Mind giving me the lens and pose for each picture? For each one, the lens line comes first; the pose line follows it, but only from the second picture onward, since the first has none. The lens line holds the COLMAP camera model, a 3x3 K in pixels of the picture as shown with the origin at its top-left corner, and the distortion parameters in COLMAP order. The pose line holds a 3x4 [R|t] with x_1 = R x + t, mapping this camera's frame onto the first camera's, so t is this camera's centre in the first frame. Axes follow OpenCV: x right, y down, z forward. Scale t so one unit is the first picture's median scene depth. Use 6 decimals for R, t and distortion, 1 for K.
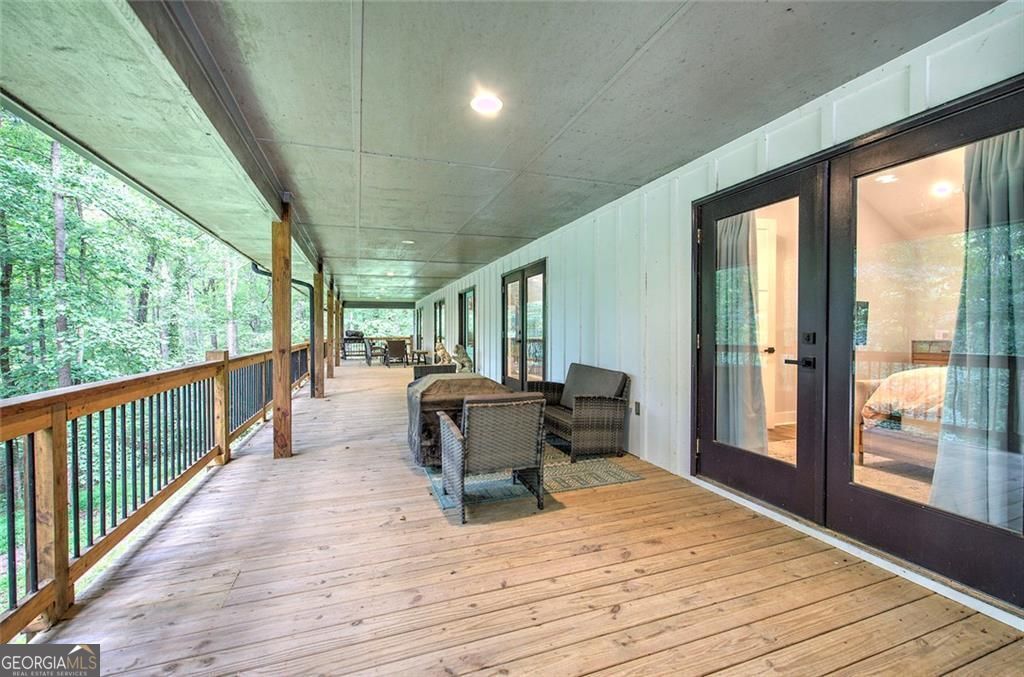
lens RADIAL K [[434.2, 0, 518.1], [0, 434.2, 335.2], [0, 0, 1]] dist [-0.000829, 0.000093]
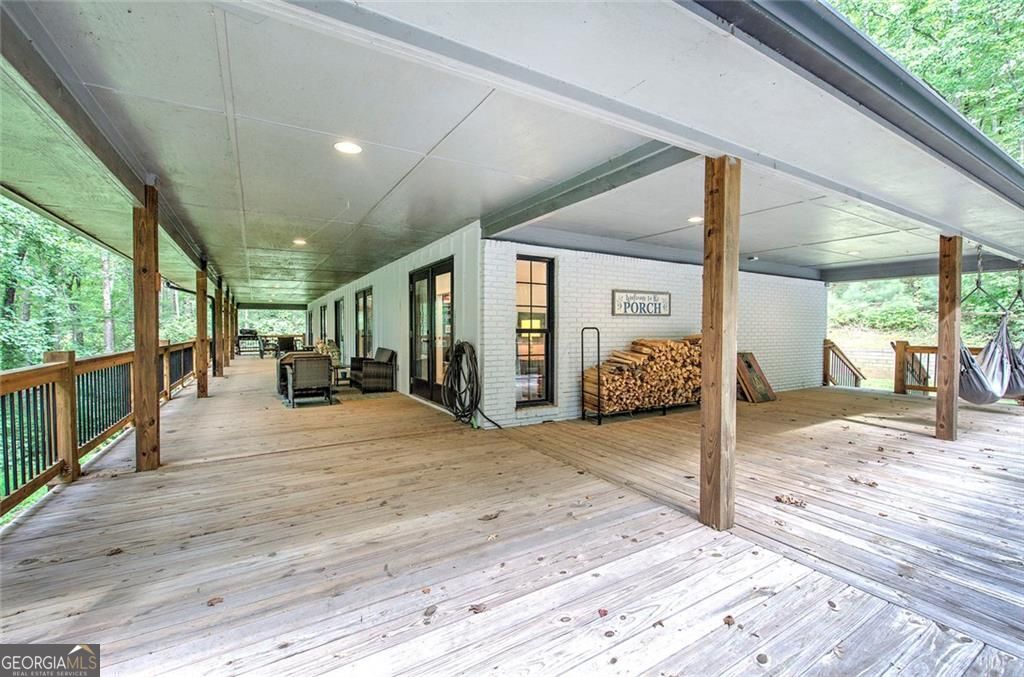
lens RADIAL K [[434.2, 0, 518.1], [0, 434.2, 335.2], [0, 0, 1]] dist [-0.000829, 0.000093]
pose [[0.981722, -0.002255, 0.190308, 0.158094], [0.001550, 0.999991, 0.003854, 0.003271], [-0.190315, -0.003489, 0.981717, -0.397336]]
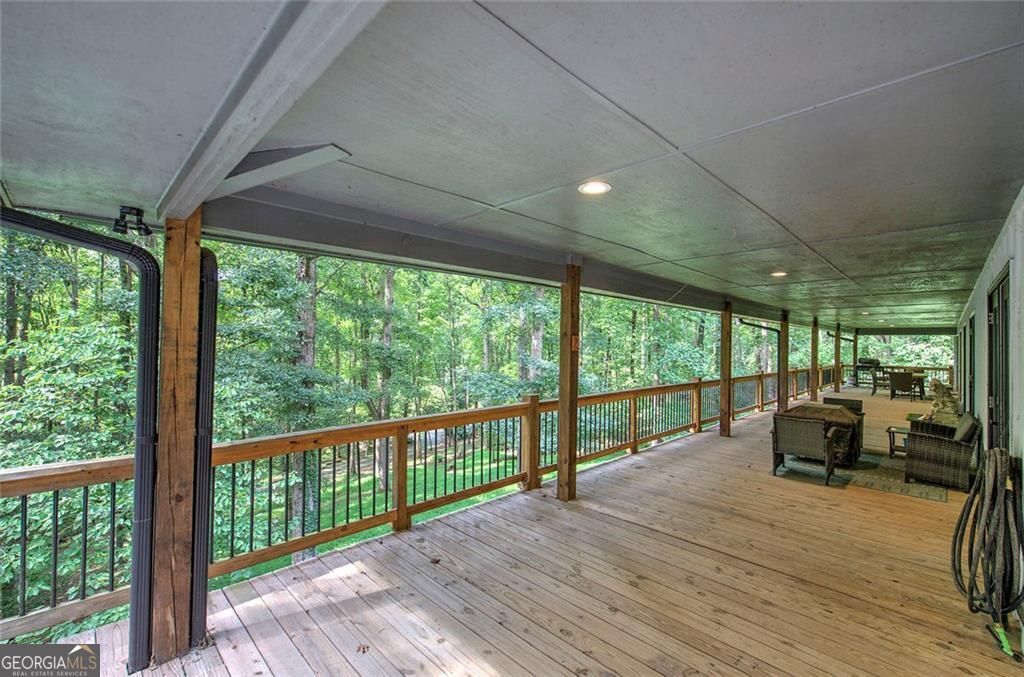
lens RADIAL K [[434.2, 0, 518.1], [0, 434.2, 335.2], [0, 0, 1]] dist [-0.000829, 0.000093]
pose [[0.425801, -0.008385, -0.904778, 0.288408], [-0.026115, 0.999427, -0.021552, -0.034593], [0.904440, 0.032805, 0.425338, -0.230203]]
